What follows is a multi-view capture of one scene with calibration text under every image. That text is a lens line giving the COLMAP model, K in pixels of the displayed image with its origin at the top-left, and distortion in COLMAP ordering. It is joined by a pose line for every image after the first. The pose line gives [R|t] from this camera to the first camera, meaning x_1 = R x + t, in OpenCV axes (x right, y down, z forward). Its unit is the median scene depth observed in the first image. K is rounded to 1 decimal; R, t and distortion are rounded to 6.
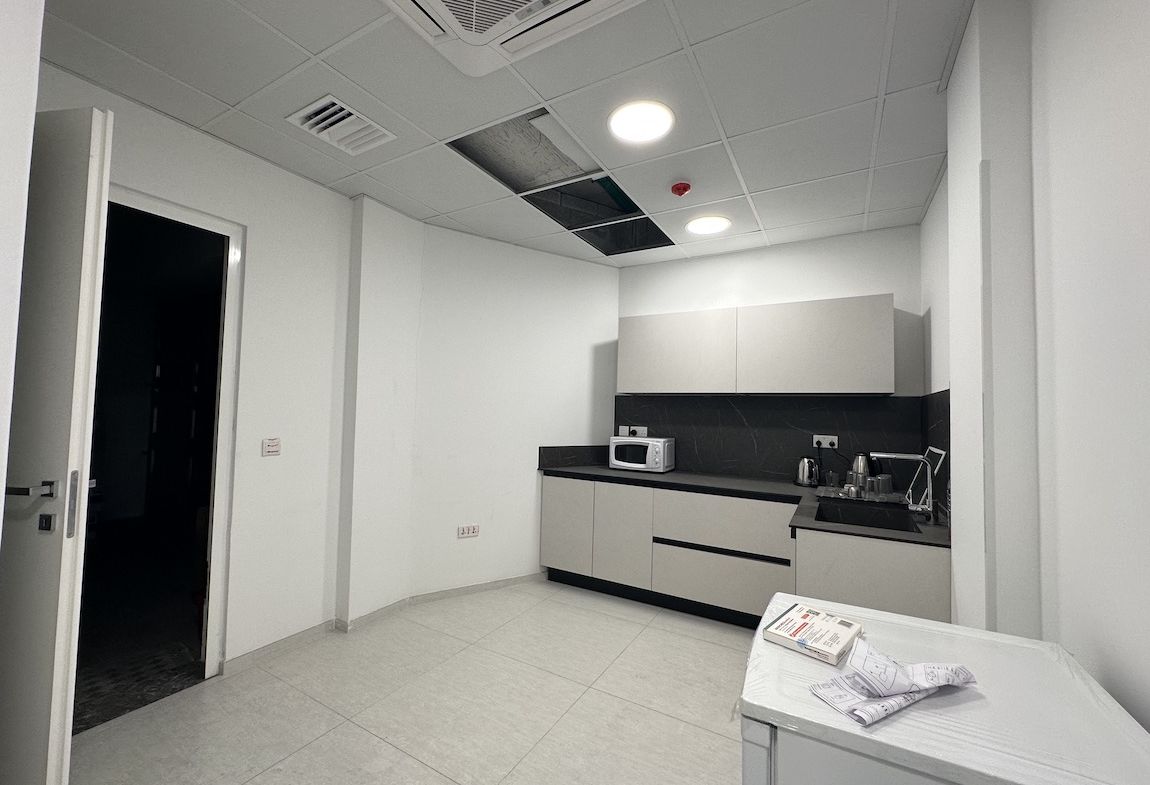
lens RADIAL K [[460.3, 0, 575.5], [0, 460.3, 392.5], [0, 0, 1]] dist [-0.002609, 0.000624]
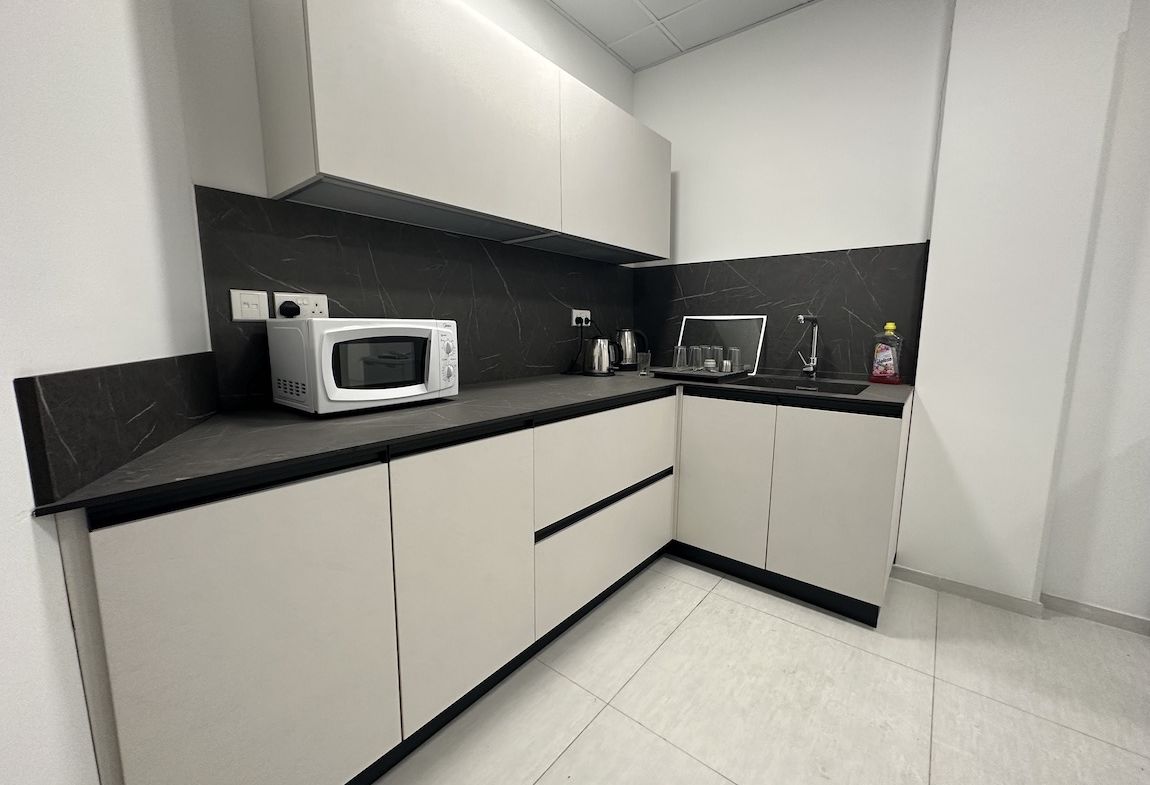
lens RADIAL K [[460.3, 0, 576.3], [0, 460.3, 392.7], [0, 0, 1]] dist [-0.002609, 0.000624]
pose [[0.150542, -0.163993, 0.974907, -0.216812], [-0.043169, 0.984114, 0.172208, 0.088726], [-0.987661, -0.068010, 0.141071, 0.811091]]
